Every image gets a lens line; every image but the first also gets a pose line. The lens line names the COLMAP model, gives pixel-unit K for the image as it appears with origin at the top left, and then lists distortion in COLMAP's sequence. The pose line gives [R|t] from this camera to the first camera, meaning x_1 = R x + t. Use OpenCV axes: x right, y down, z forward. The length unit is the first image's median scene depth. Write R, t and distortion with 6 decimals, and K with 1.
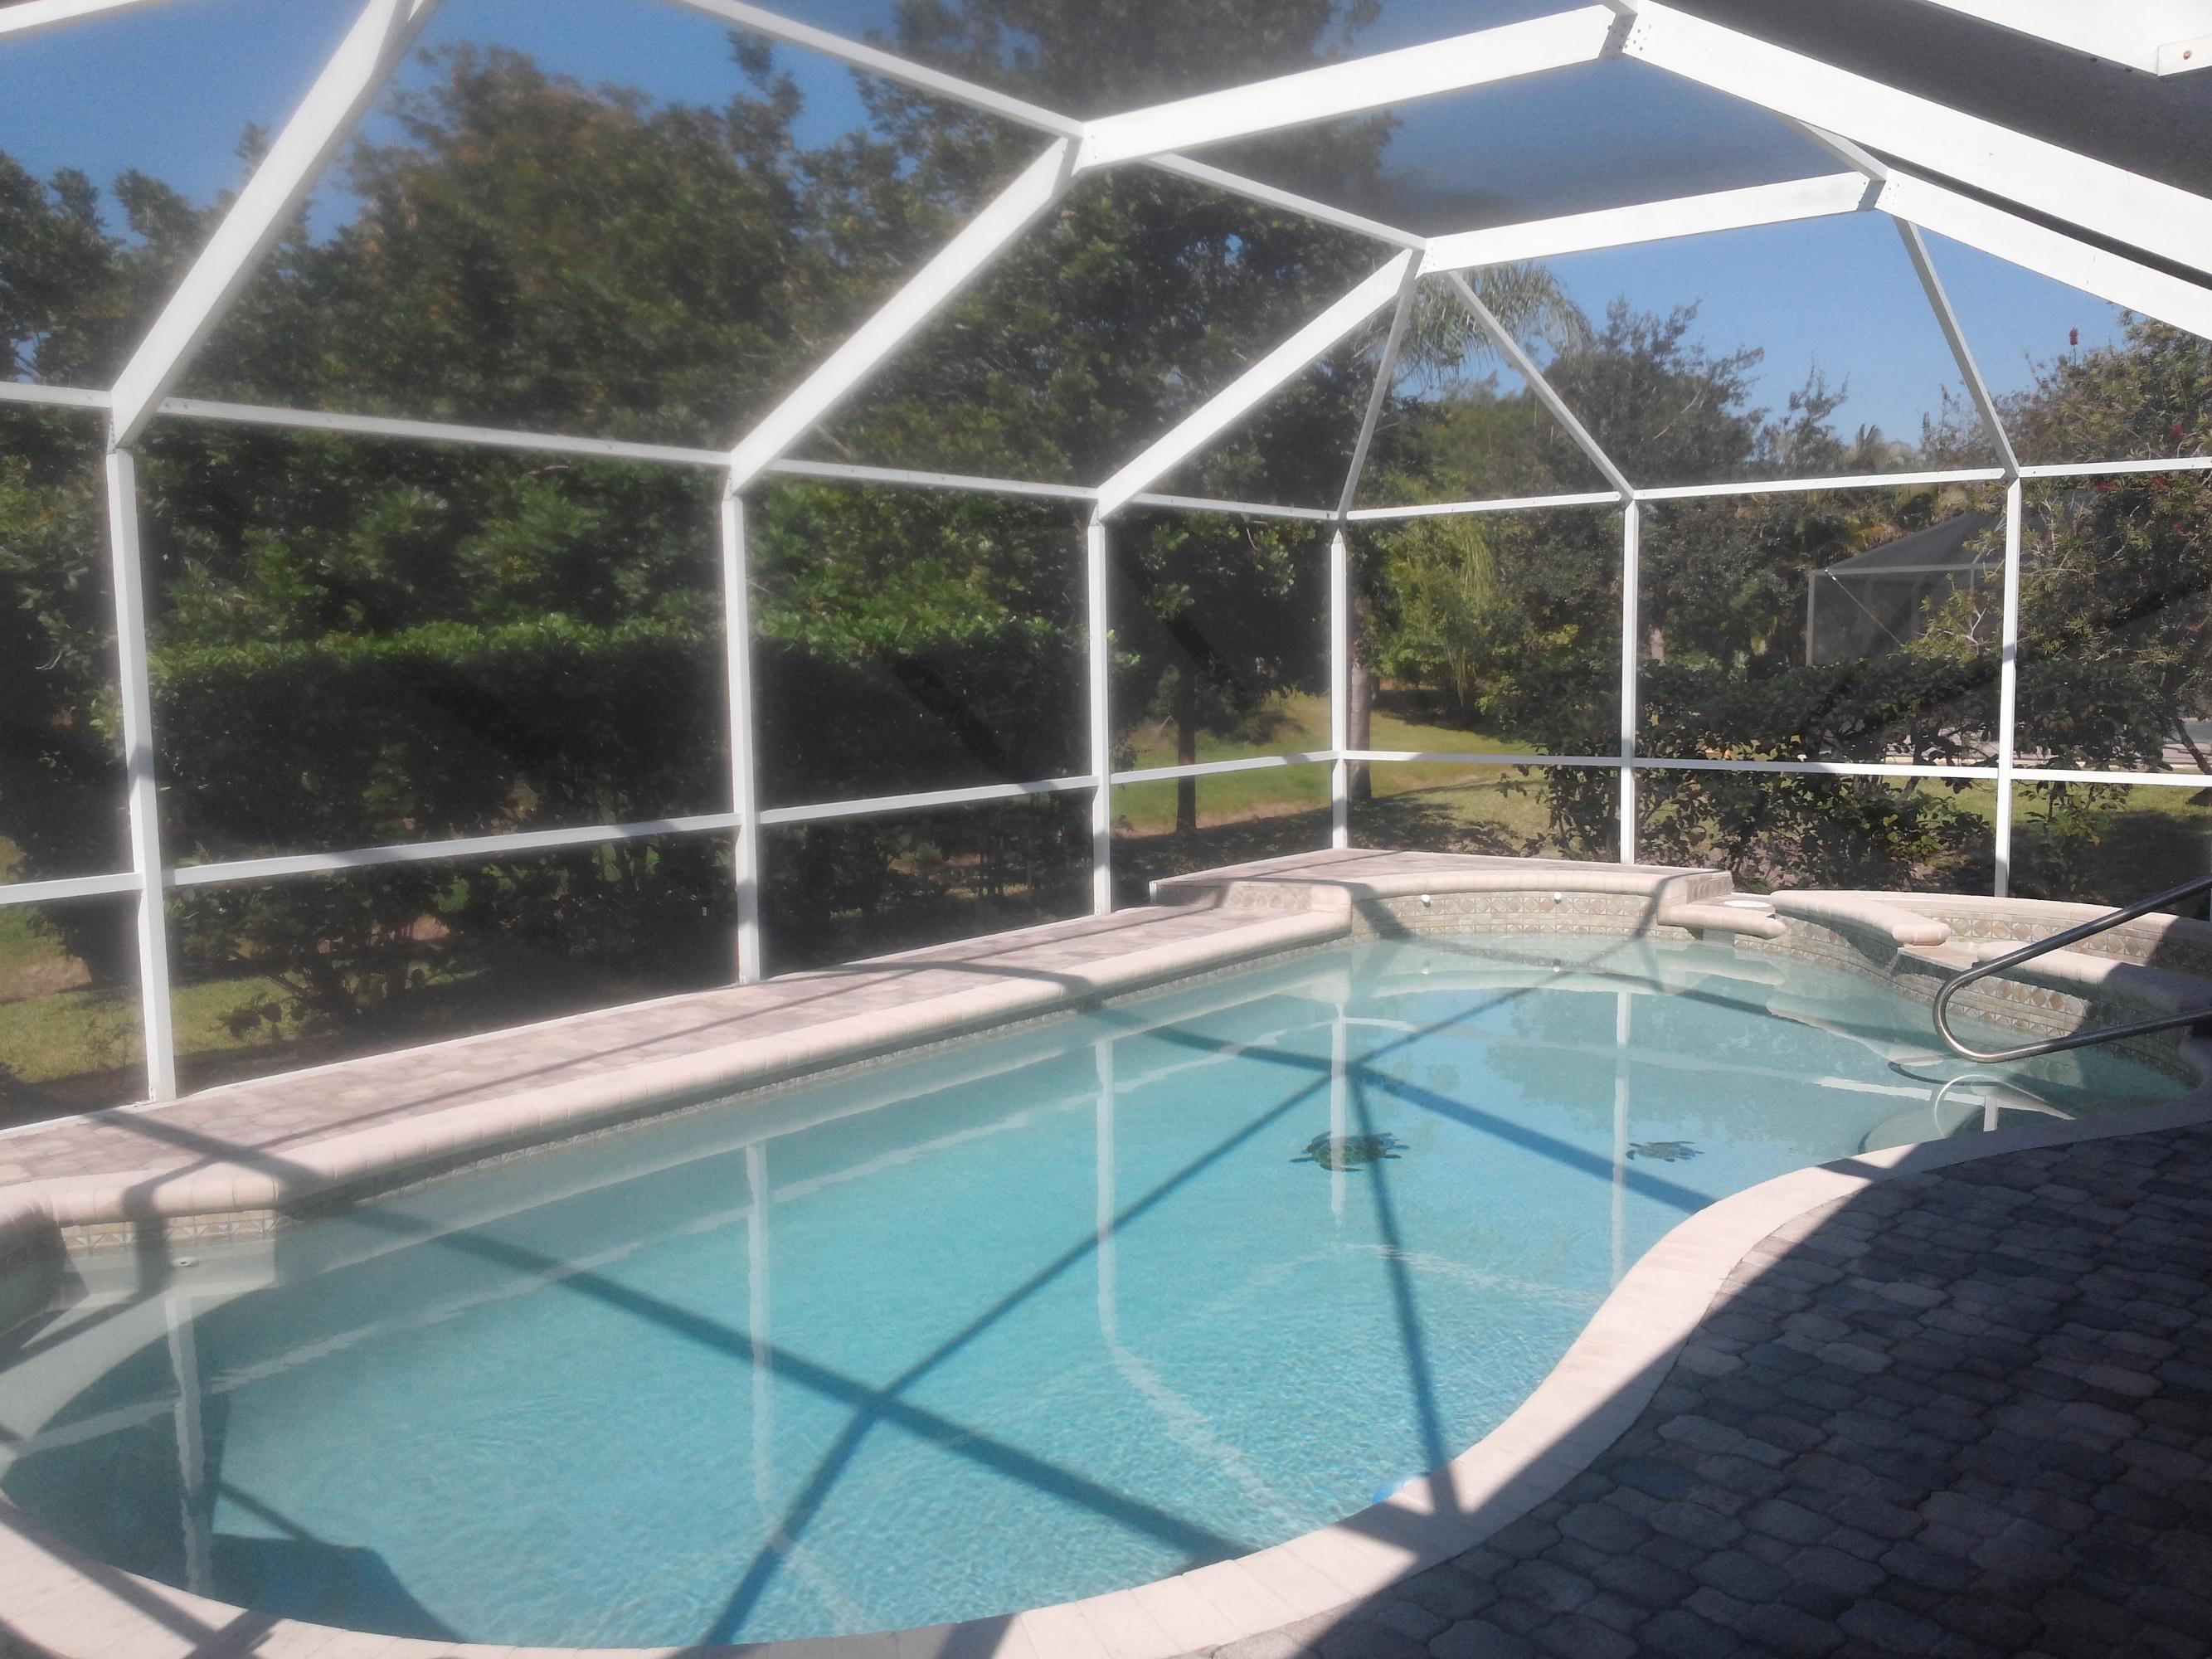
lens RADIAL K [[1857.9, 0, 1090.9], [0, 1857.9, 858.4], [0, 0, 1]] dist [0.107334, -0.154478]
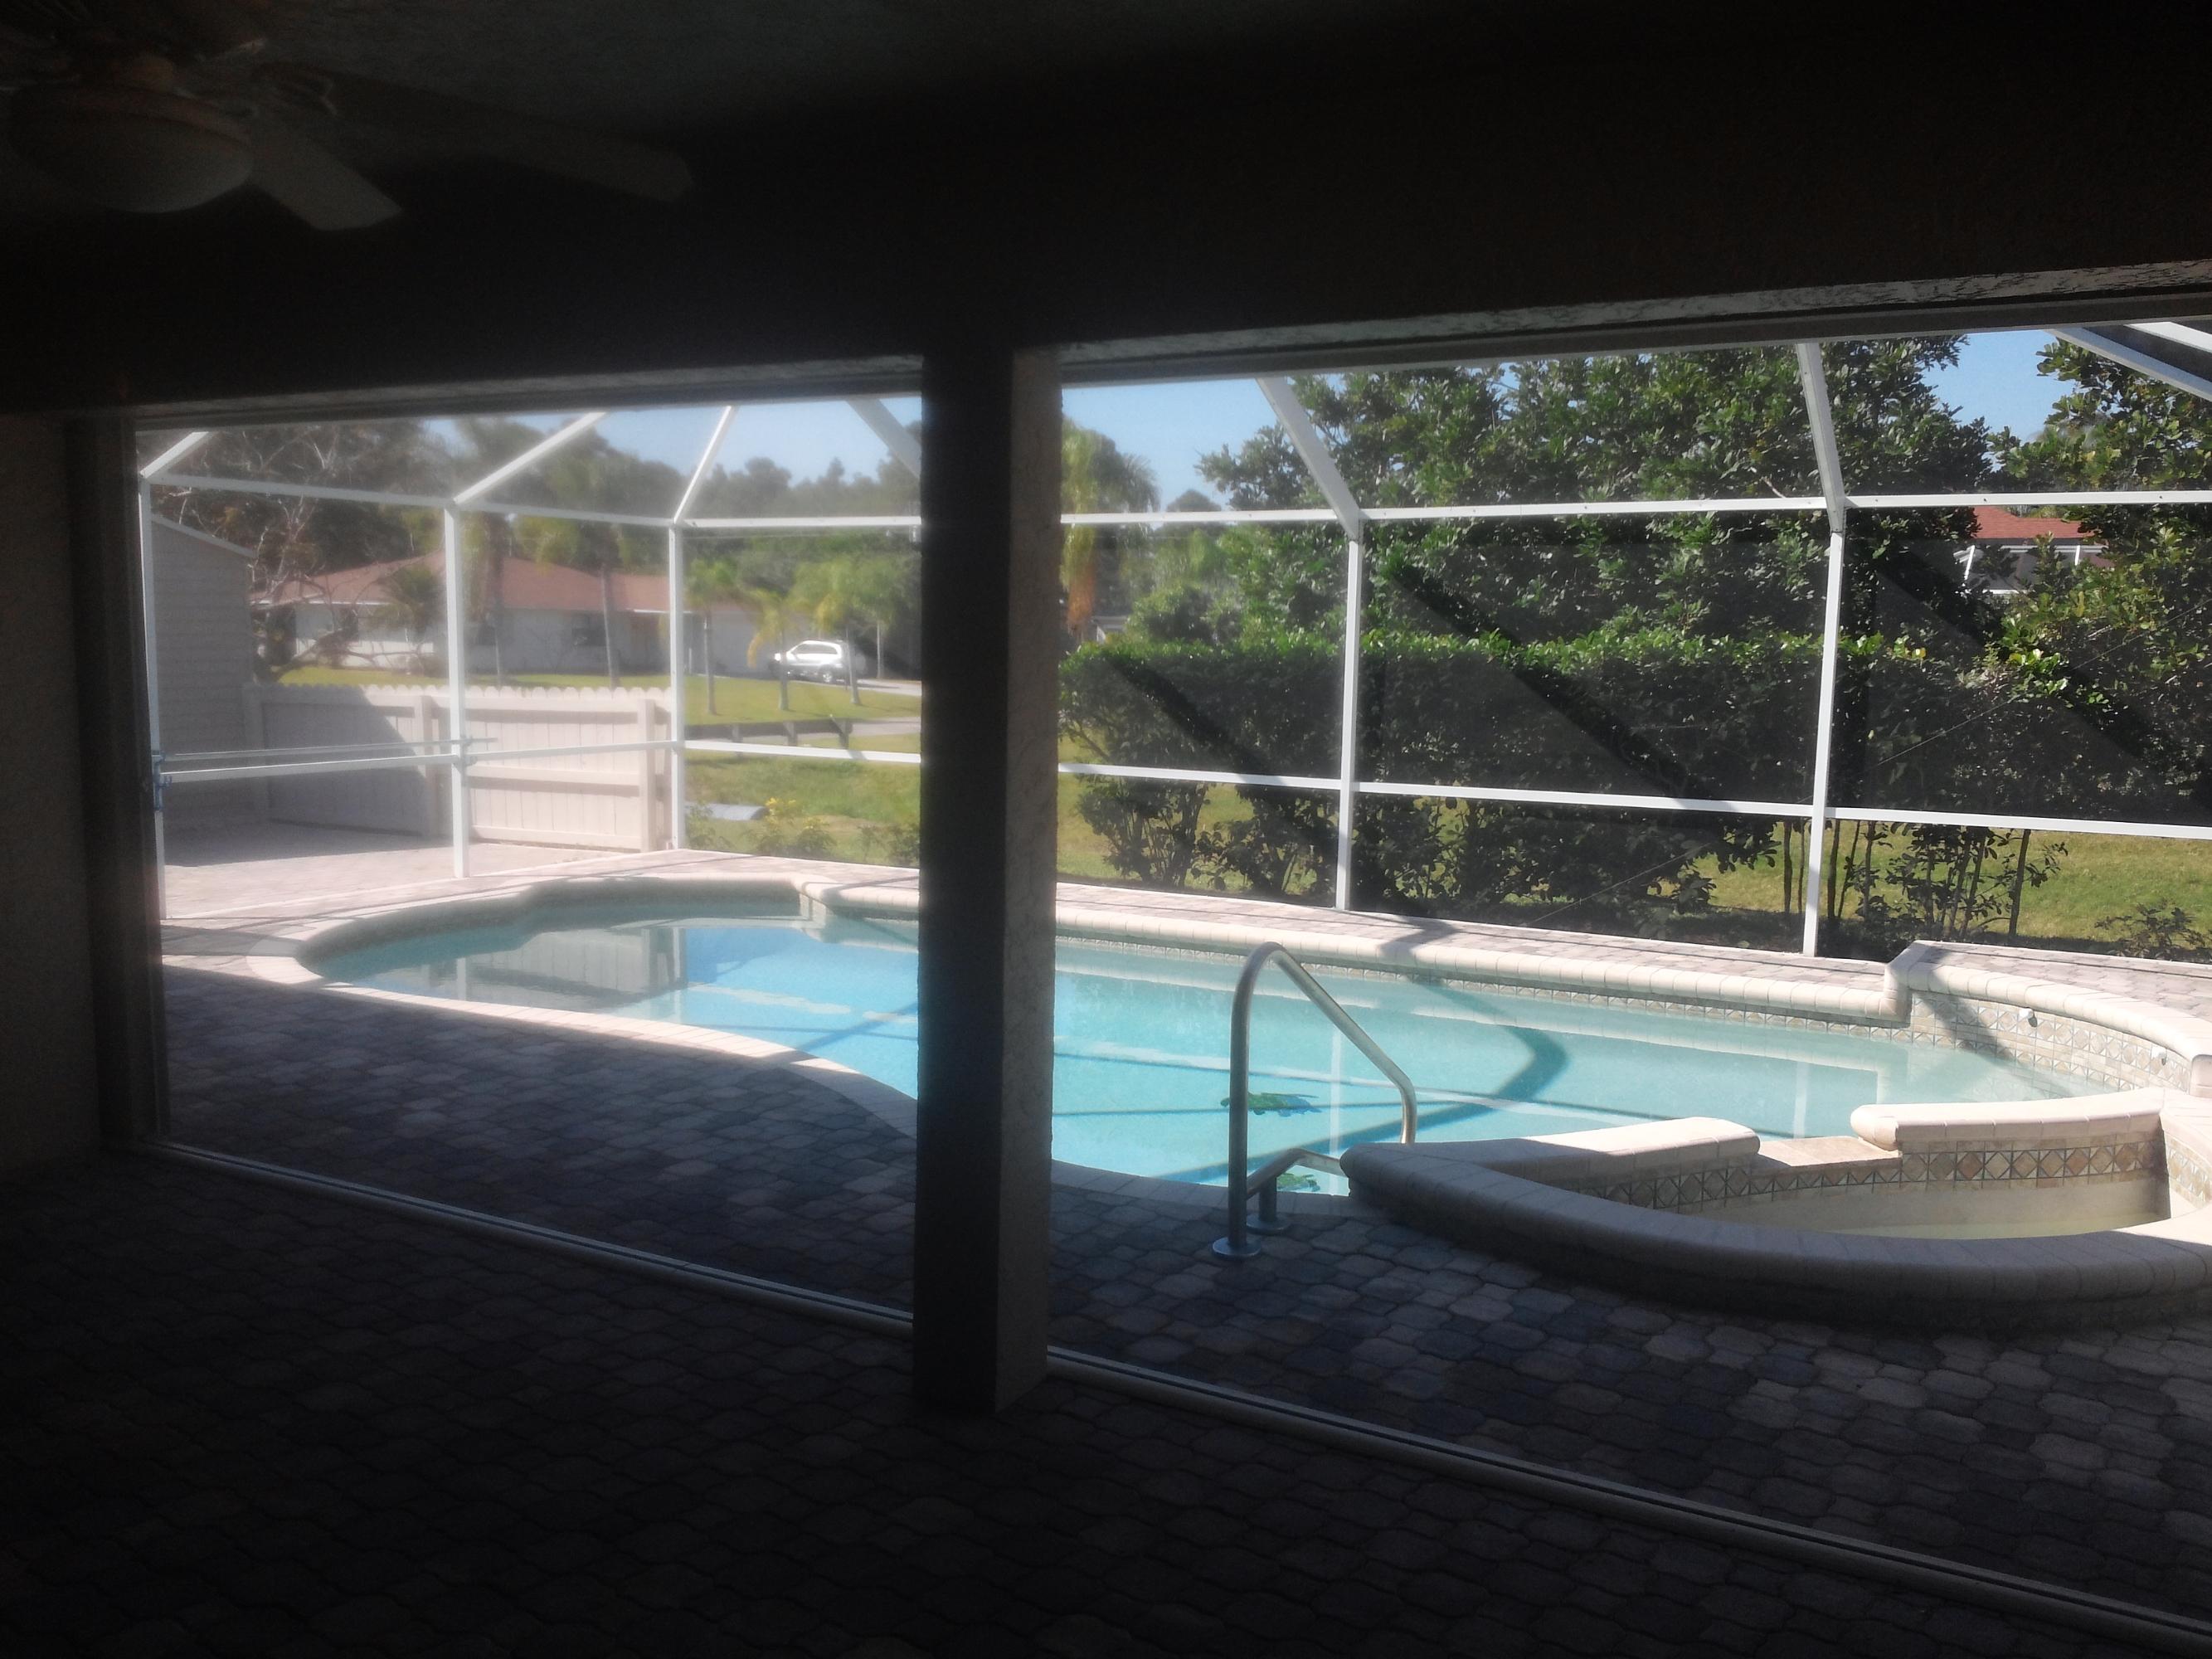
lens RADIAL K [[1857.9, 0, 1090.9], [0, 1857.9, 858.4], [0, 0, 1]] dist [0.107334, -0.154478]
pose [[0.125645, 0.130101, -0.983507, 1.682820], [-0.132249, 0.984712, 0.113365, -0.147601], [0.983221, 0.115824, 0.140930, 0.995057]]
